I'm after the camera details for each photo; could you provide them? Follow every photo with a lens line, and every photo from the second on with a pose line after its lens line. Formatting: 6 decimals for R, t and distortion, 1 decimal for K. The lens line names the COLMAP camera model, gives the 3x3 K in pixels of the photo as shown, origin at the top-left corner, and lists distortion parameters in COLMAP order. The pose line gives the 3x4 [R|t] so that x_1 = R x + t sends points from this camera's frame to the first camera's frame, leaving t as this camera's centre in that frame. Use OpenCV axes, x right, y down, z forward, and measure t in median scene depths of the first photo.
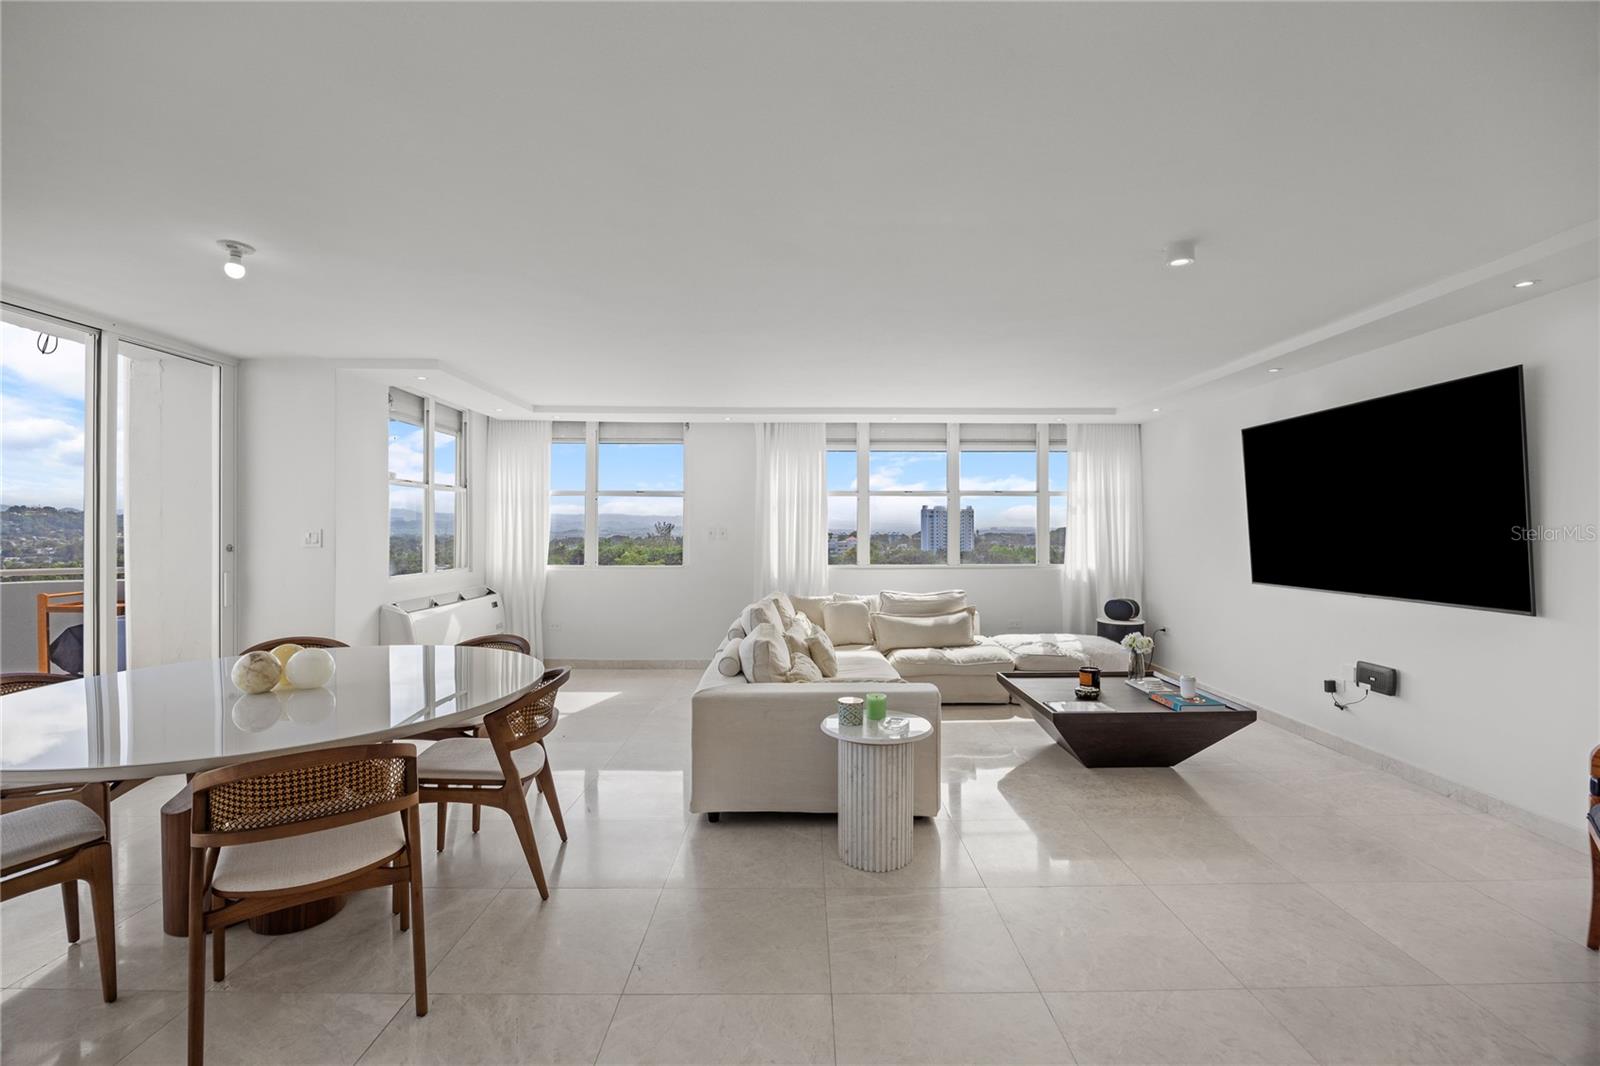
lens RADIAL K [[702.8, 0, 804.4], [0, 702.8, 528.7], [0, 0, 1]] dist [-0.012317, -0.000114]
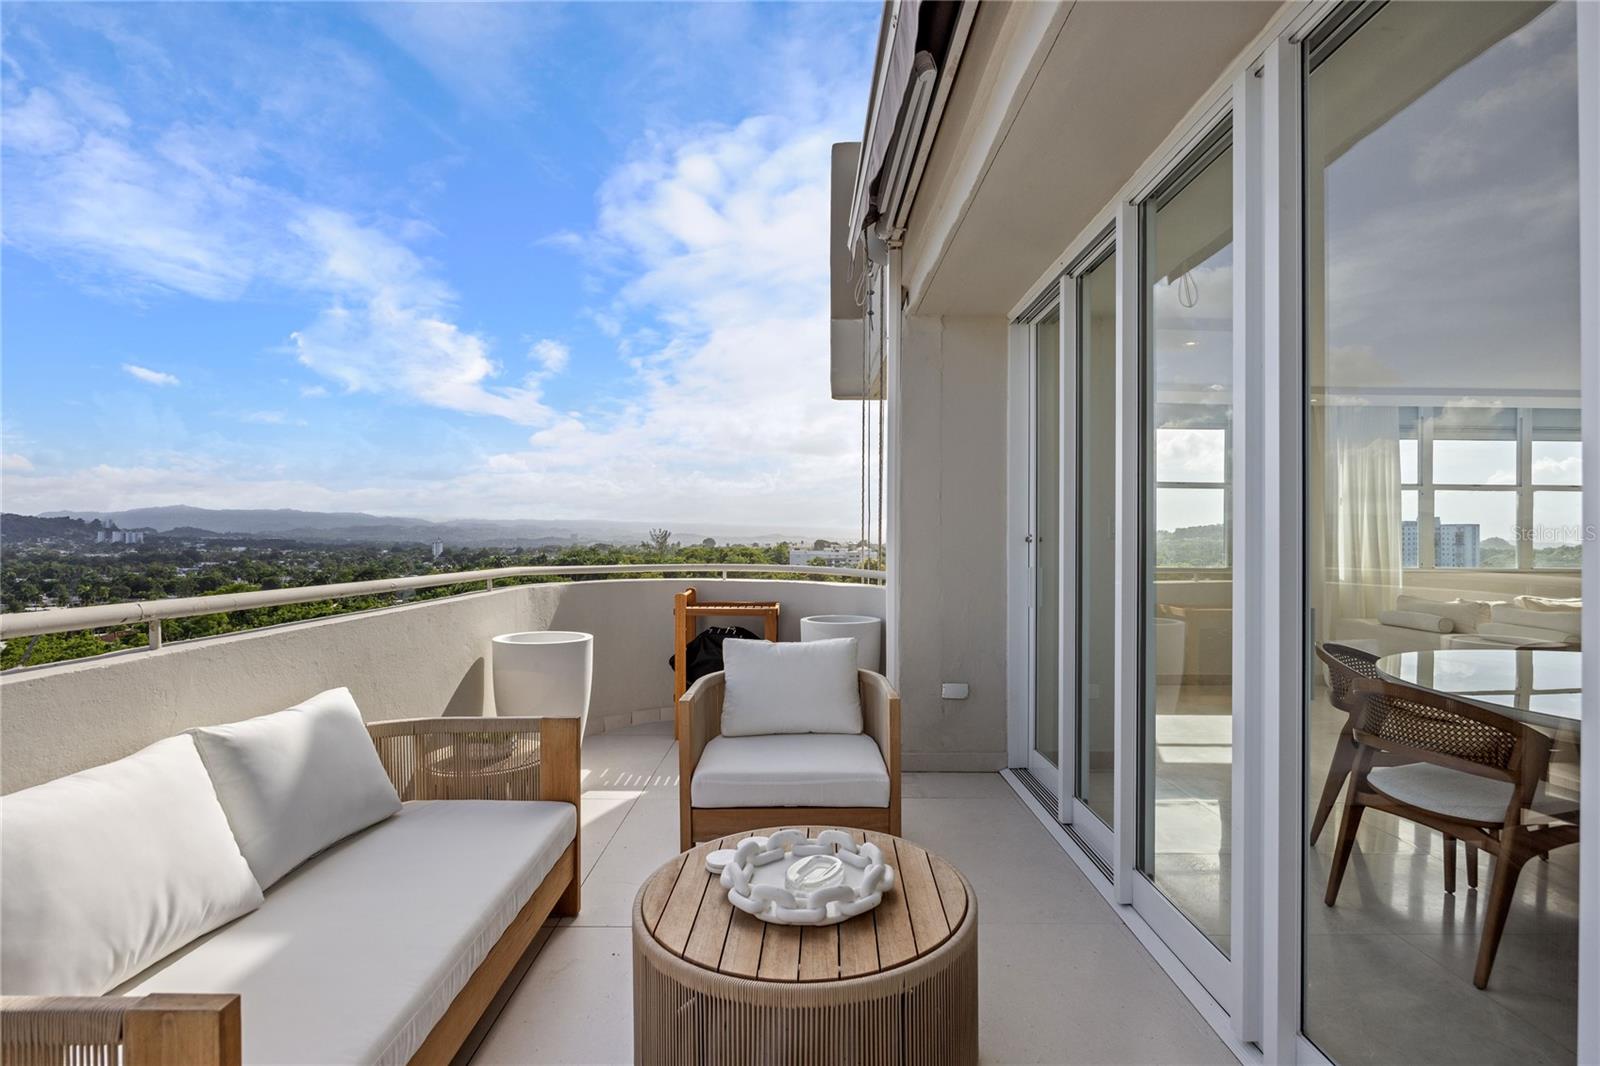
lens RADIAL K [[765.1, 0, 811.9], [0, 765.1, 527.3], [0, 0, 1]] dist [-0.013767, 0.000994]
pose [[0.999919, 0.006056, 0.011217, -0.842714], [-0.005897, 0.999883, -0.014126, 0.022472], [-0.011301, 0.014059, 0.999837, 0.074452]]
